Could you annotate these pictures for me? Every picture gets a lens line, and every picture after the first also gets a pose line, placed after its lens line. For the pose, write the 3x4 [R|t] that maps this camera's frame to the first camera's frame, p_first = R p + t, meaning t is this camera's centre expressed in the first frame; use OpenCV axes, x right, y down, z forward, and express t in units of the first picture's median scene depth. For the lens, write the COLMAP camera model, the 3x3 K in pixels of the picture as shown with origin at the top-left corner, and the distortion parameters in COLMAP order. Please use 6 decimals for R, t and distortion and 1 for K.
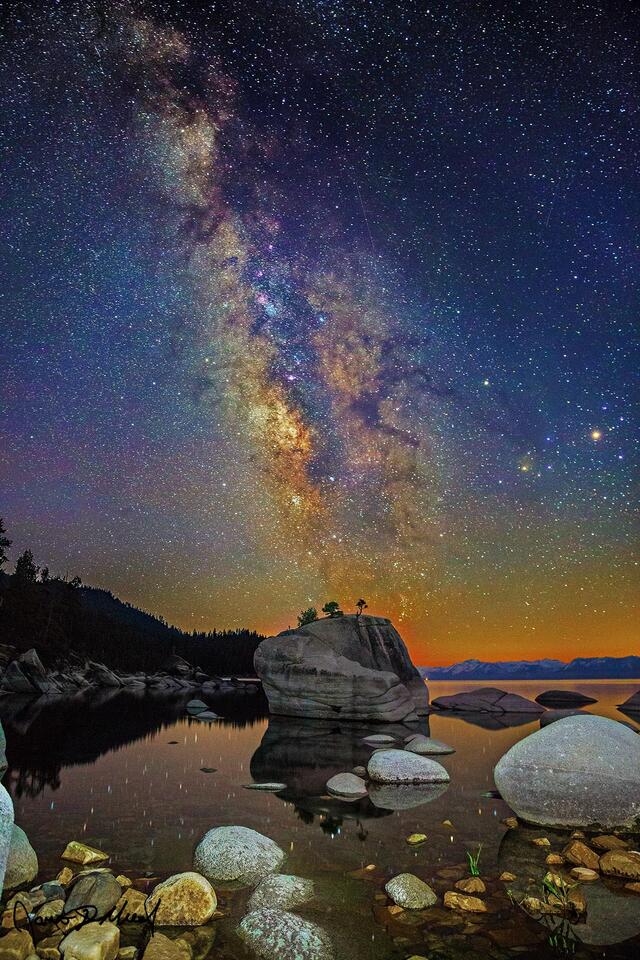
lens RADIAL K [[675.7, 0, 339.1], [0, 675.7, 490.4], [0, 0, 1]] dist [-0.101261, 0.078319]
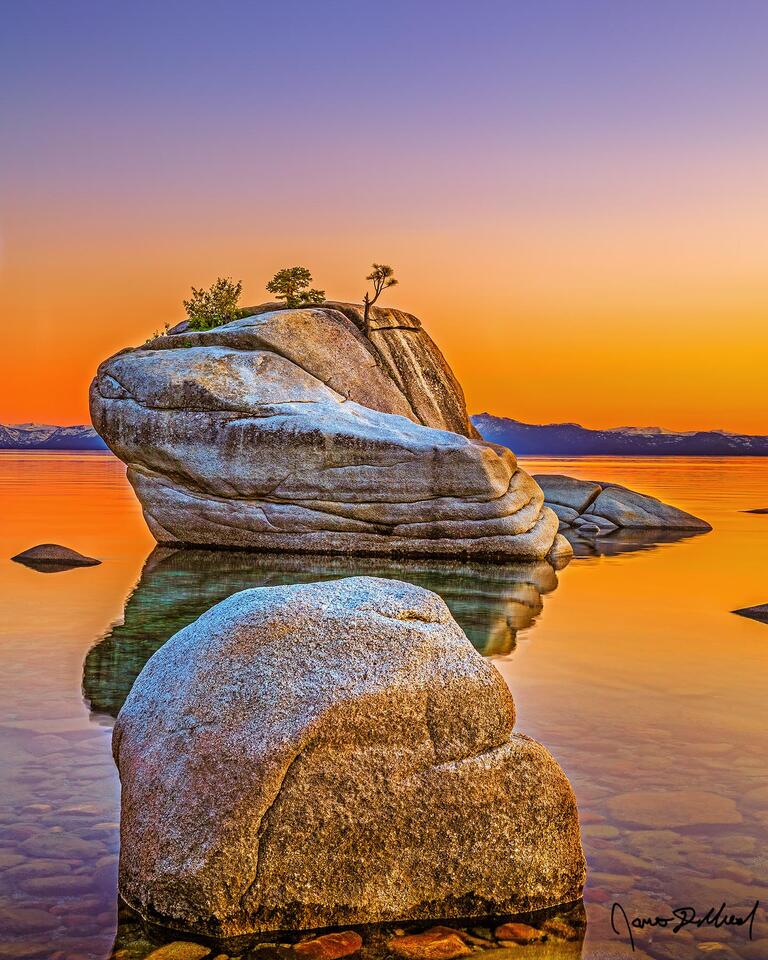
lens RADIAL K [[1440.7, 0, 414.6], [0, 1440.7, 368.0], [0, 0, 1]] dist [0.012501, 0.103462]
pose [[0.927972, 0.017829, 0.372223, -1.907342], [-0.098231, 0.975230, 0.198182, 0.342478], [-0.359470, -0.220472, 0.906738, 1.348497]]
